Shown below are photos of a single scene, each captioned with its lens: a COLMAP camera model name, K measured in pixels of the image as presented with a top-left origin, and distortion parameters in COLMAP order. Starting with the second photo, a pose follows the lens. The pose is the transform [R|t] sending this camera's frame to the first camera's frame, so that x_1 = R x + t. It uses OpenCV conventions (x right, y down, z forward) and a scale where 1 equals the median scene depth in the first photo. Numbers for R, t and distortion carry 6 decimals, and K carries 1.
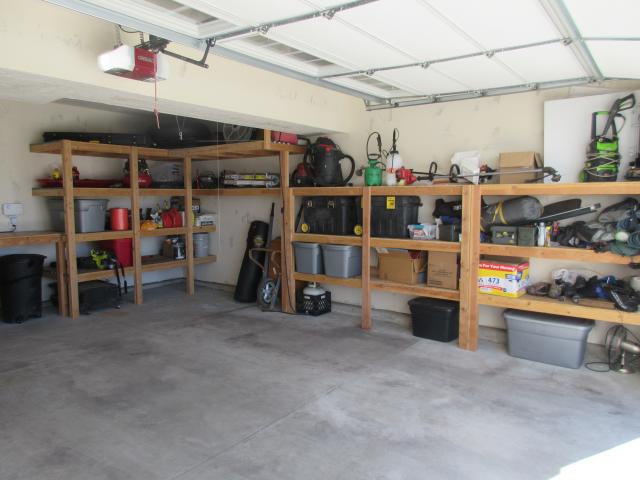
lens RADIAL K [[472.1, 0, 320.3], [0, 472.1, 239.0], [0, 0, 1]] dist [-0.007334, -0.003221]
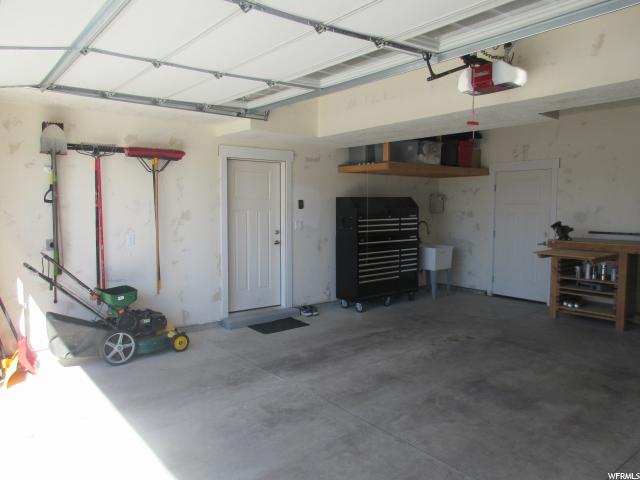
lens RADIAL K [[472.1, 0, 319.8], [0, 472.1, 239.9], [0, 0, 1]] dist [-0.007334, -0.003221]
pose [[-0.274694, 0.064324, -0.959378, 0.748440], [-0.090780, 0.991568, 0.092475, -0.072097], [0.957237, 0.112495, -0.266538, 0.946133]]
